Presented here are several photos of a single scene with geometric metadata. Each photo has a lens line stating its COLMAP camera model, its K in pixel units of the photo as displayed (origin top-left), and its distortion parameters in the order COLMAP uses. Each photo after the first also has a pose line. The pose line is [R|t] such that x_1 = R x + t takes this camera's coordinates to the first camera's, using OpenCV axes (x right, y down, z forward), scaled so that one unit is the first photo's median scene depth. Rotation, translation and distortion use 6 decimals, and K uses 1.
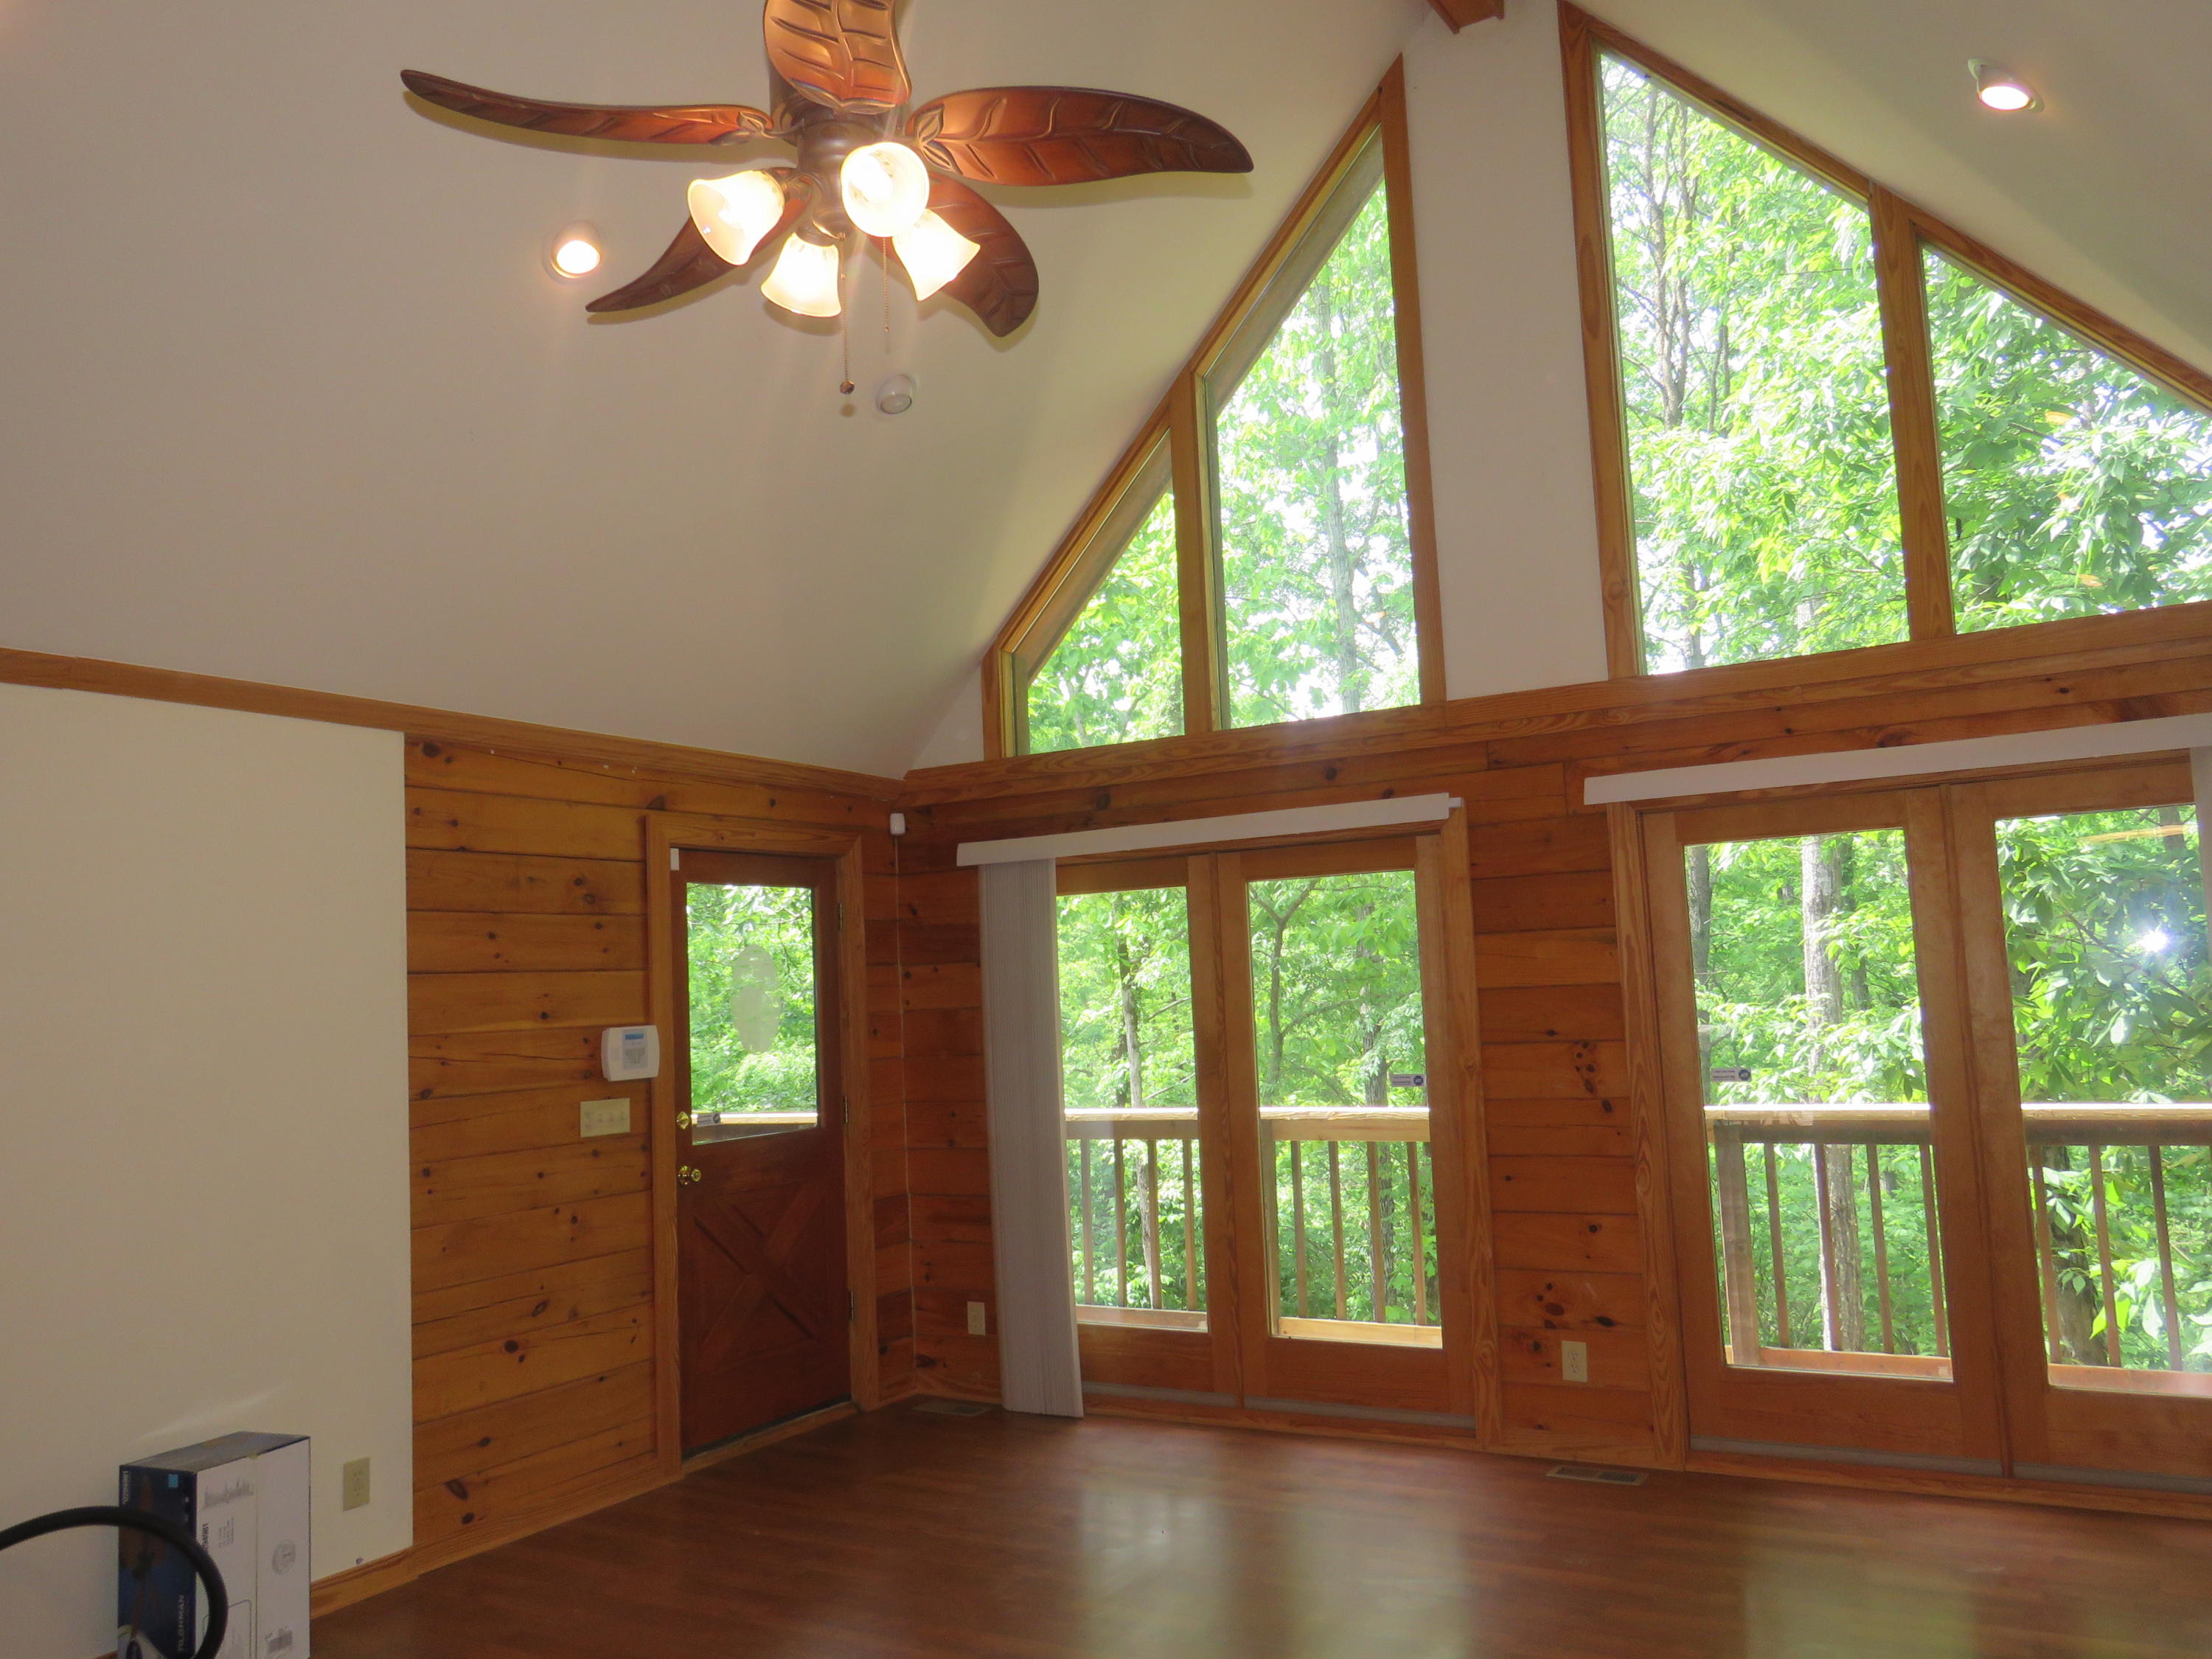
lens RADIAL K [[1726.8, 0, 1108.1], [0, 1726.8, 847.4], [0, 0, 1]] dist [0.005834, -0.007887]
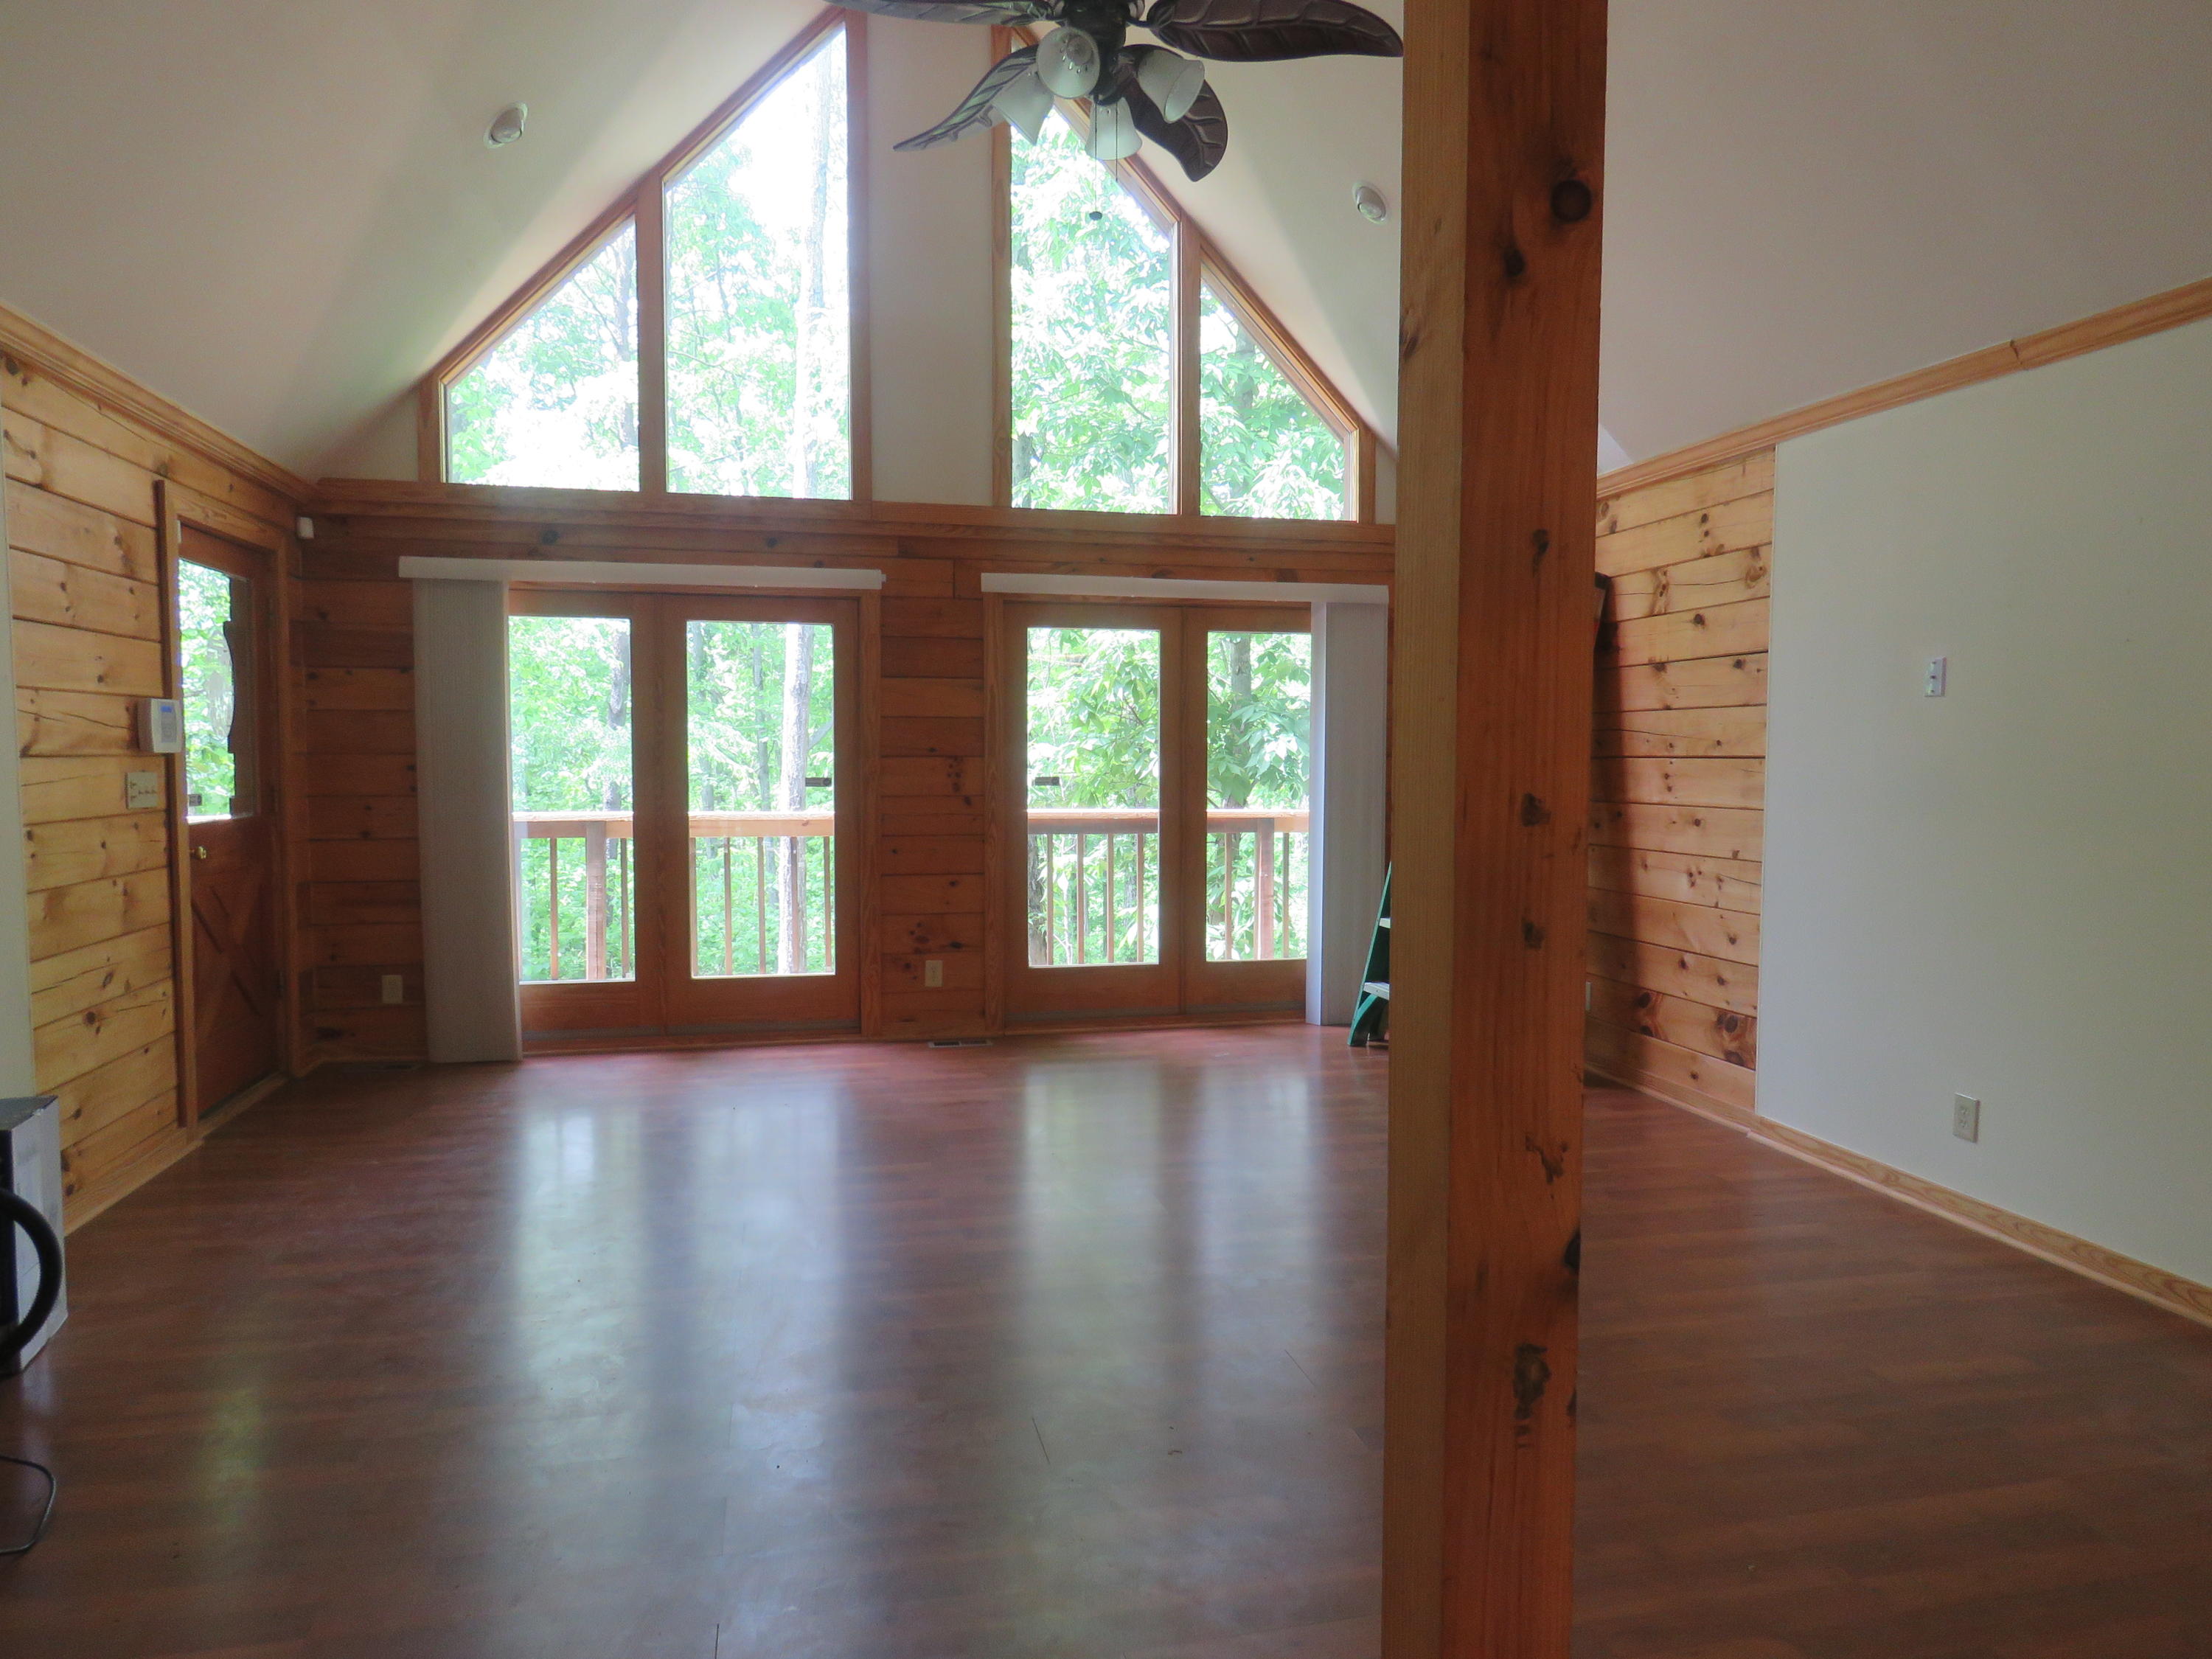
lens RADIAL K [[1416.4, 0, 1125.3], [0, 1416.4, 823.9], [0, 0, 1]] dist [-0.001719, 0.002713]
pose [[0.717882, 0.010441, 0.696087, -0.432908], [-0.094871, 0.992027, 0.082961, 0.054842], [-0.689671, -0.125594, 0.713148, 0.047295]]
